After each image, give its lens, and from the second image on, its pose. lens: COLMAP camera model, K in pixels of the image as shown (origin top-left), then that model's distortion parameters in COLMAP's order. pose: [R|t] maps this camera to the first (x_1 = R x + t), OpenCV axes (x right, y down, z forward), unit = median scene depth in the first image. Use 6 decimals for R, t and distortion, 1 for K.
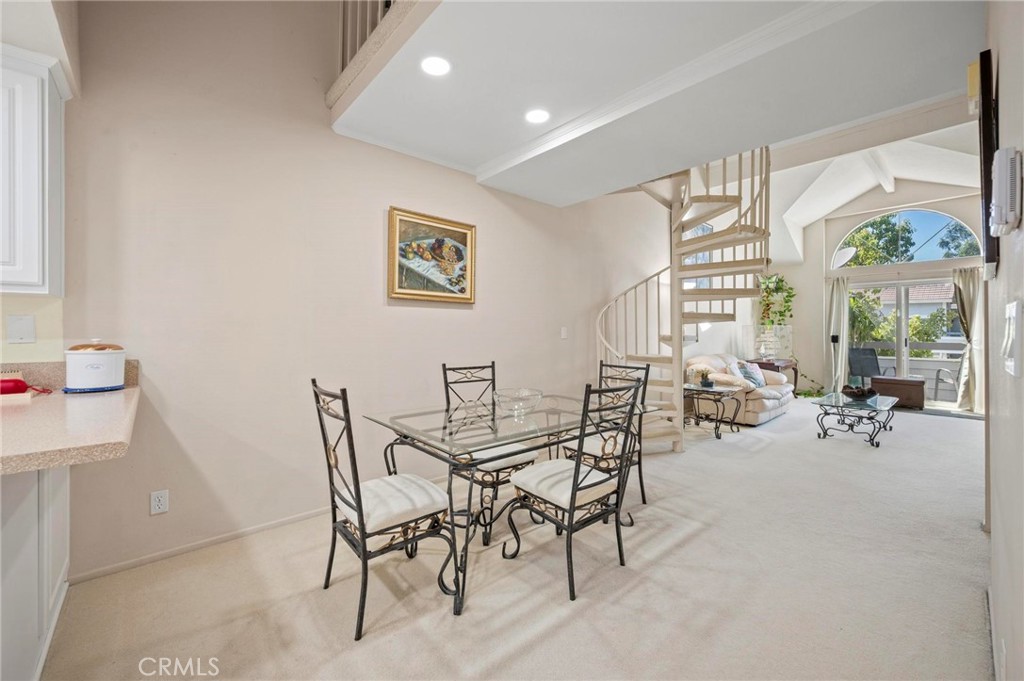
lens RADIAL K [[409.6, 0, 509.4], [0, 409.6, 328.5], [0, 0, 1]] dist [0.000060, -0.000118]
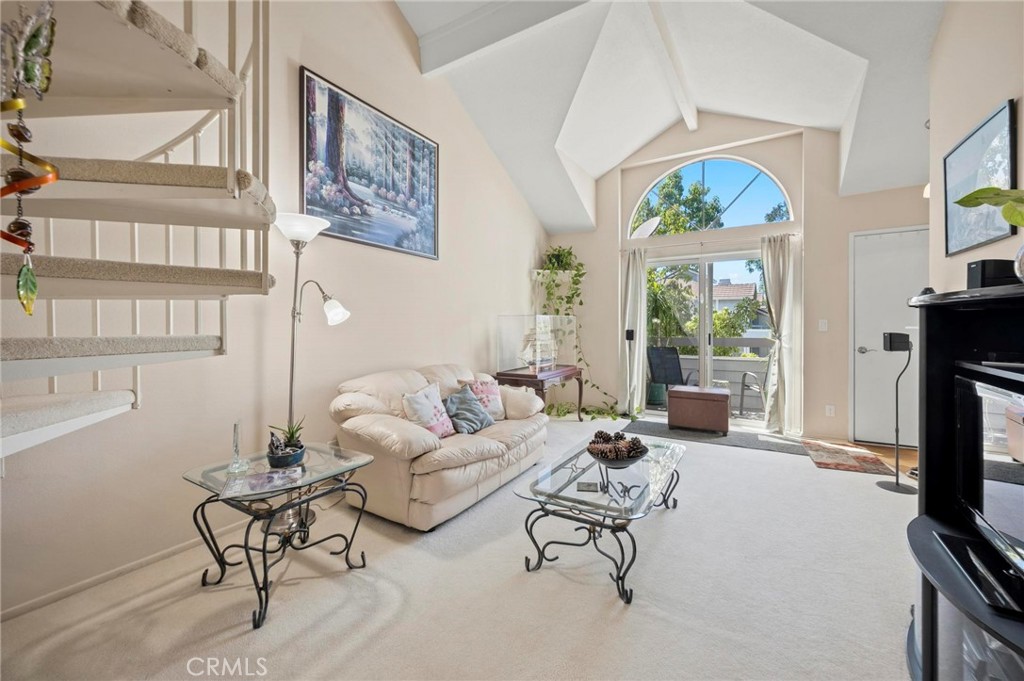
lens RADIAL K [[409.6, 0, 511.9], [0, 409.6, 329.9], [0, 0, 1]] dist [0.000060, -0.000118]
pose [[0.956836, -0.007518, 0.290532, 0.554516], [0.002941, 0.999865, 0.016189, 0.006448], [-0.290614, -0.014636, 0.956728, 0.534337]]
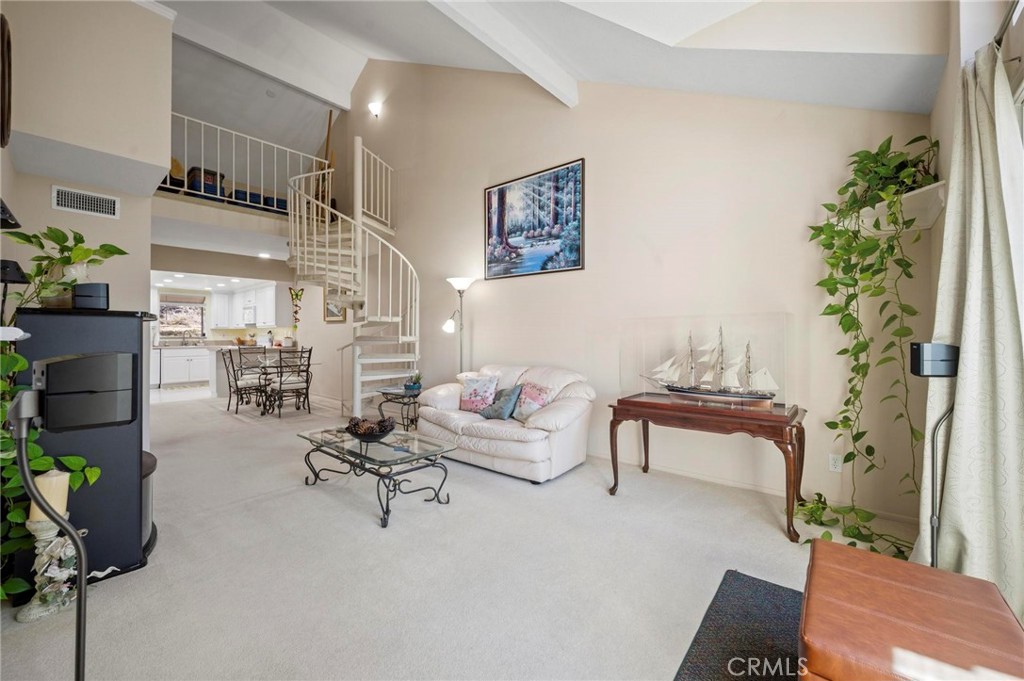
lens RADIAL K [[409.6, 0, 513.1], [0, 409.6, 333.6], [0, 0, 1]] dist [0.000060, -0.000118]
pose [[0.133968, -0.004862, -0.990974, 1.388866], [0.007103, 0.999967, -0.003946, 0.014678], [0.990960, -0.006510, 0.133998, 1.048678]]
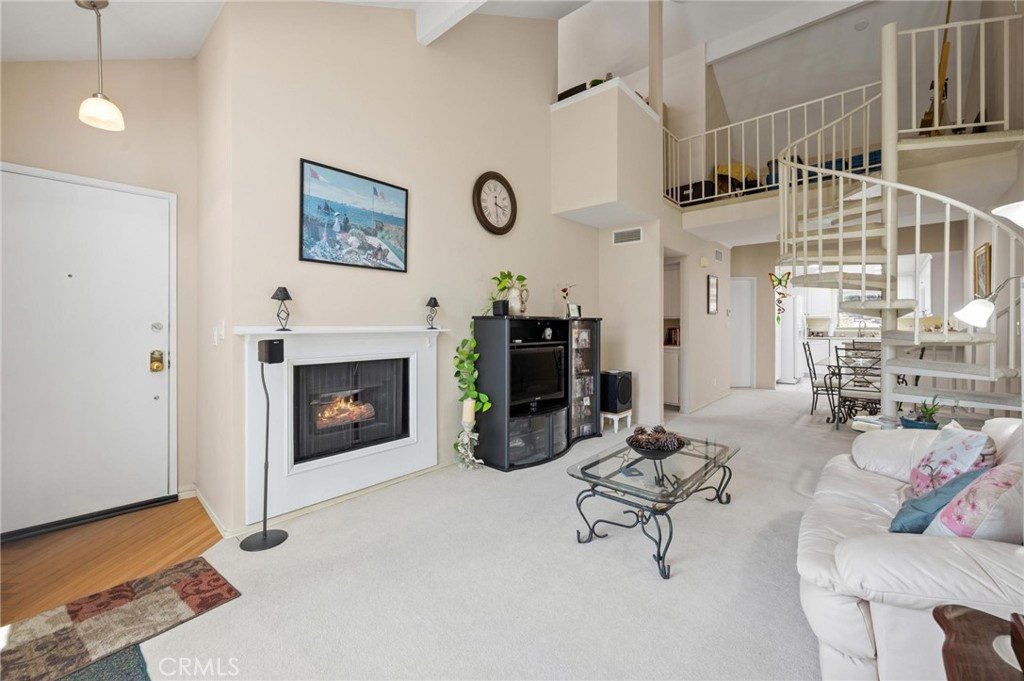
lens RADIAL K [[409.6, 0, 493.0], [0, 409.6, 324.2], [0, 0, 1]] dist [0.000060, -0.000118]
pose [[-0.992793, 0.001009, -0.119836, 1.050798], [0.001988, 0.999966, -0.008053, 0.007643], [0.119824, -0.008233, -0.992761, 1.381786]]
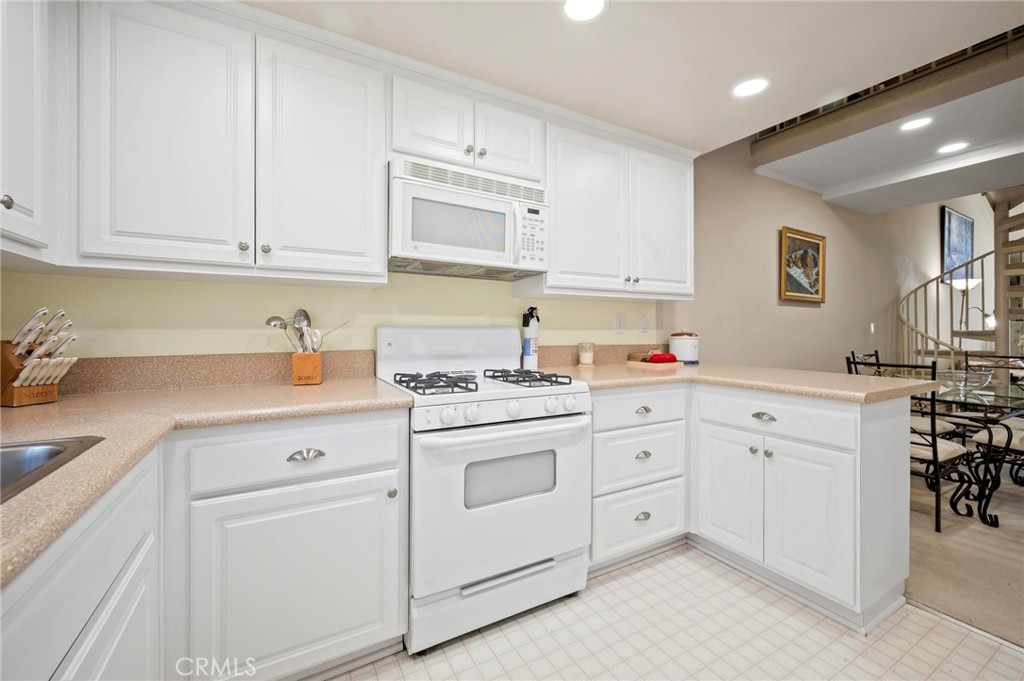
lens RADIAL K [[409.6, 0, 507.6], [0, 409.6, 329.9], [0, 0, 1]] dist [0.000060, -0.000118]
pose [[0.977937, 0.000801, -0.208897, -0.504205], [0.000679, 0.999975, 0.007014, 0.006274], [0.208897, -0.007001, 0.977912, -0.242727]]
